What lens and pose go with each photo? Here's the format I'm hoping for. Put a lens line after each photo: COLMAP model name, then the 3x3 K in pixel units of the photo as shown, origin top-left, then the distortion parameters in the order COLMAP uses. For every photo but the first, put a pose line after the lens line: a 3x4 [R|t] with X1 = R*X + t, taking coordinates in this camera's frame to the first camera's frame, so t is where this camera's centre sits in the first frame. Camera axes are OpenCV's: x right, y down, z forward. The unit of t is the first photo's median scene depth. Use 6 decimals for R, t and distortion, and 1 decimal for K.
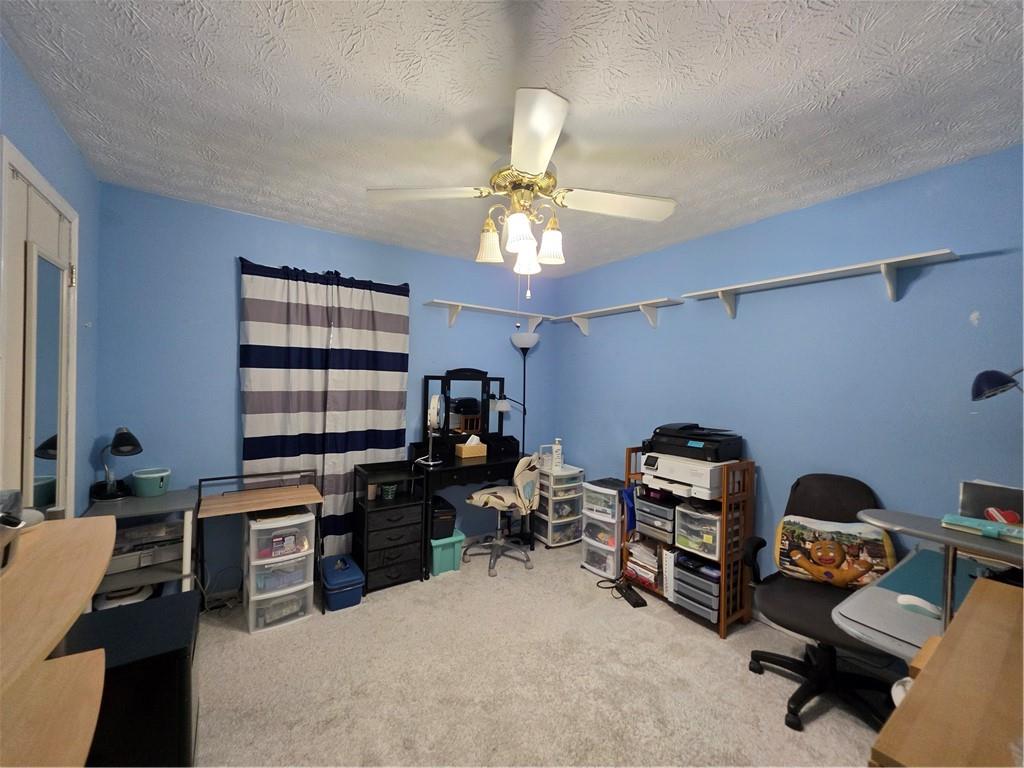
lens RADIAL K [[411.6, 0, 512.4], [0, 411.6, 383.6], [0, 0, 1]] dist [-0.001216, 0.001643]
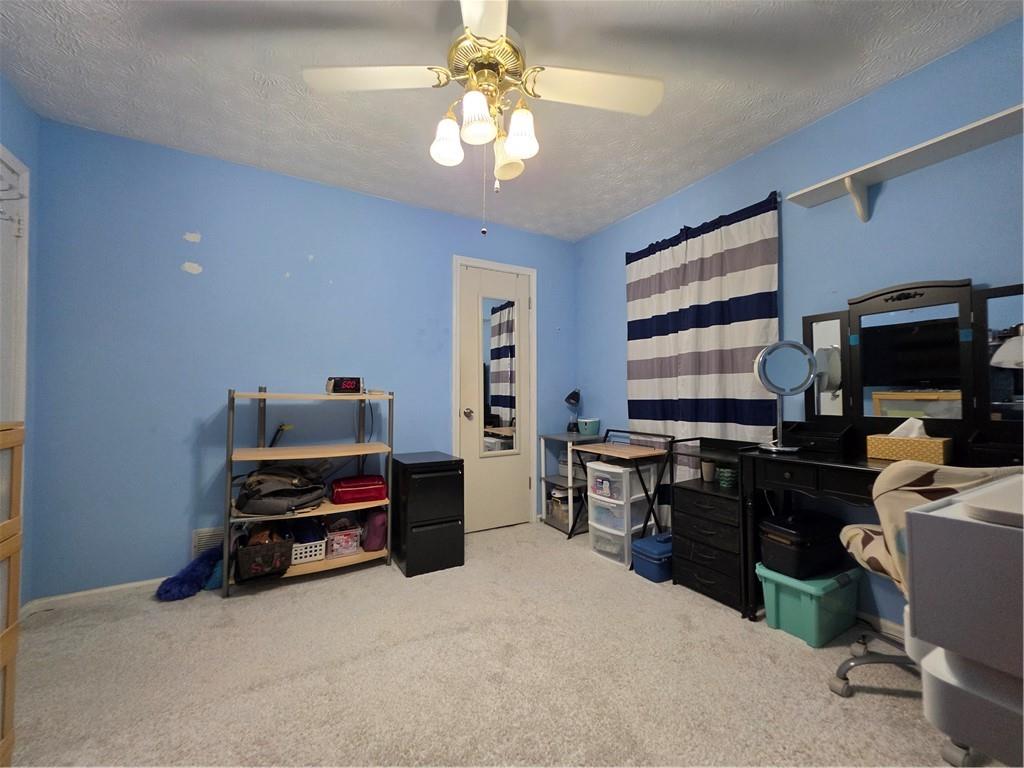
lens RADIAL K [[411.6, 0, 507.9], [0, 411.6, 385.4], [0, 0, 1]] dist [-0.001216, 0.001643]
pose [[-0.087772, -0.043786, -0.995178, 0.519507], [0.002076, 0.999023, -0.044138, 0.128976], [0.996138, -0.005940, -0.087595, 0.688537]]
